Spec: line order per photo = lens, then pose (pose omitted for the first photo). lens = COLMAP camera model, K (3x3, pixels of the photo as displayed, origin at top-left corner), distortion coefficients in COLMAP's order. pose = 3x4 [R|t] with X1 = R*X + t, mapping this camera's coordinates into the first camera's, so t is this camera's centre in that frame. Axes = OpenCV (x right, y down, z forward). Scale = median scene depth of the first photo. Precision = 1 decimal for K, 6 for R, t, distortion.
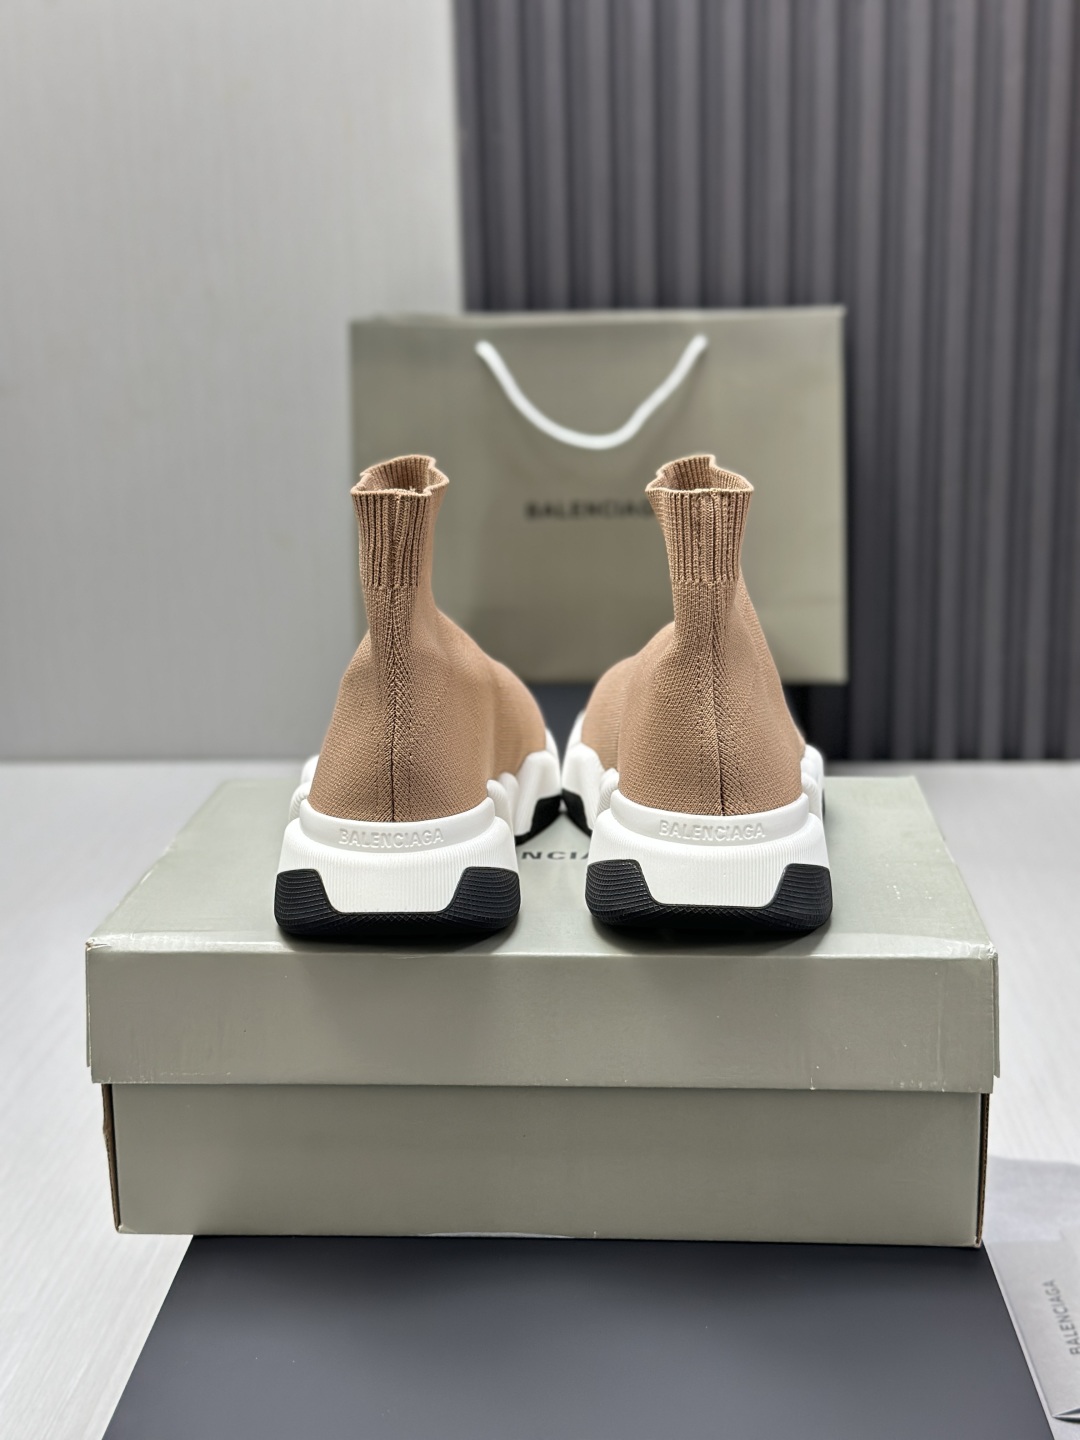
lens RADIAL K [[1949.9, 0, 540.0], [0, 1949.9, 720.0], [0, 0, 1]] dist [0.139877, -0.336267]
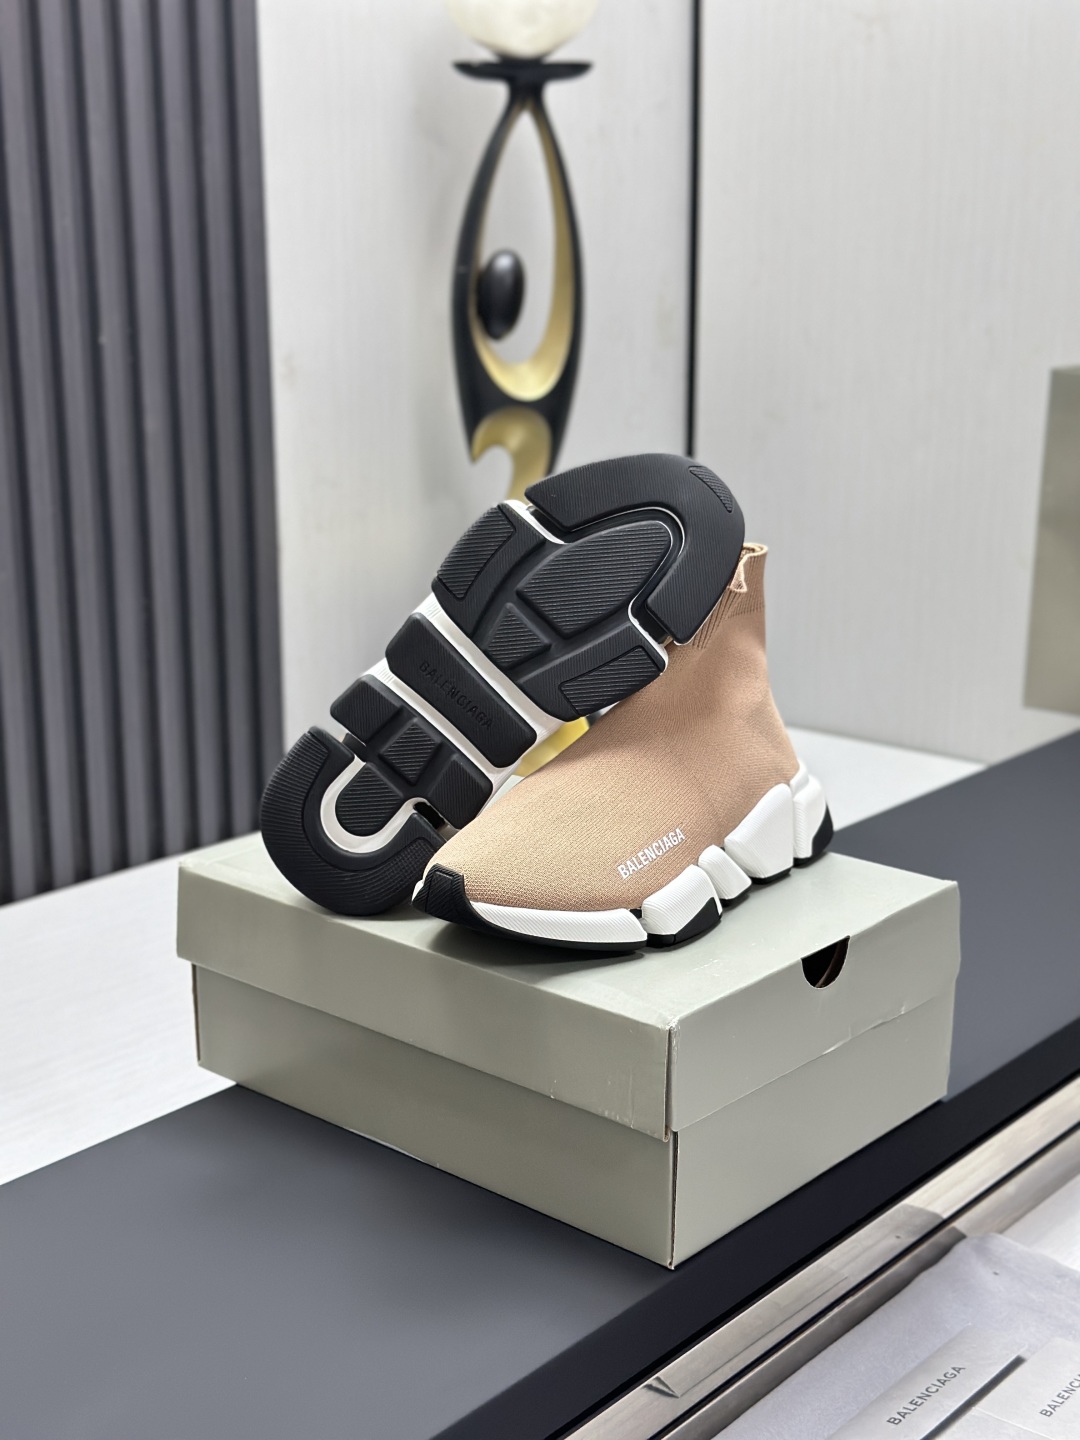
lens RADIAL K [[1949.9, 0, 540.0], [0, 1949.9, 720.0], [0, 0, 1]] dist [0.139877, -0.336267]
pose [[0.792787, 0.164816, -0.586792, 0.341784], [-0.146579, 0.986046, 0.078922, -0.060702], [0.591612, 0.023443, 0.805882, -0.007567]]
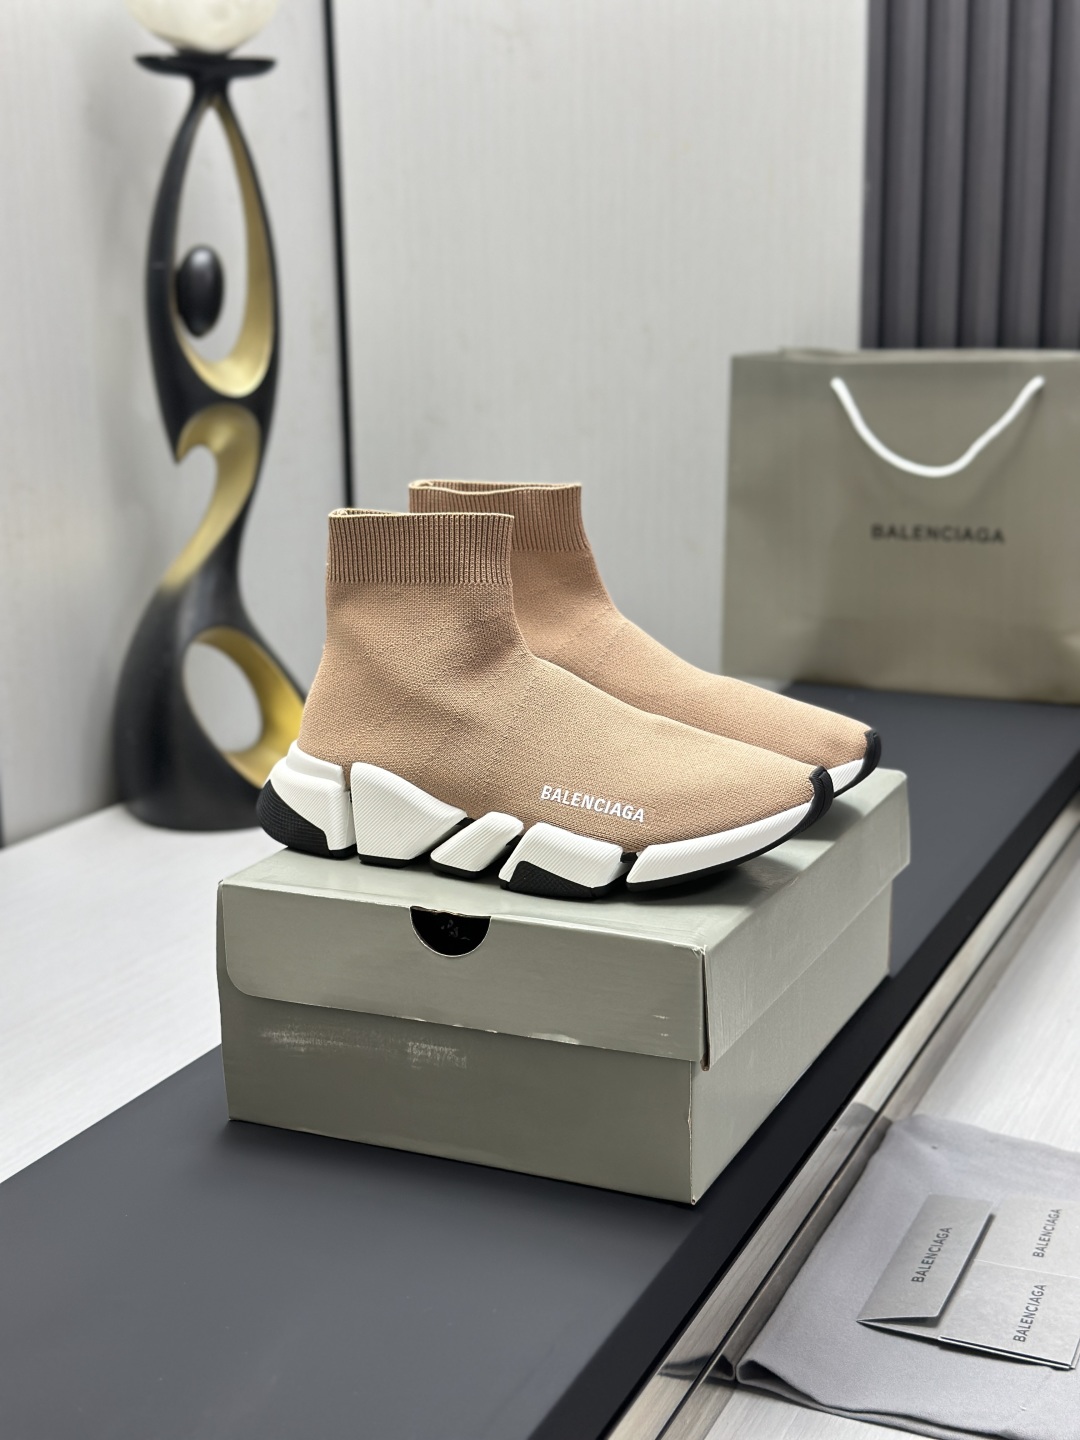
lens RADIAL K [[1949.9, 0, 540.0], [0, 1949.9, 720.0], [0, 0, 1]] dist [0.139877, -0.336267]
pose [[0.933021, 0.084319, -0.349803, 0.217796], [-0.084240, 0.996325, 0.015470, -0.004379], [0.349822, 0.015034, 0.936695, -0.084366]]
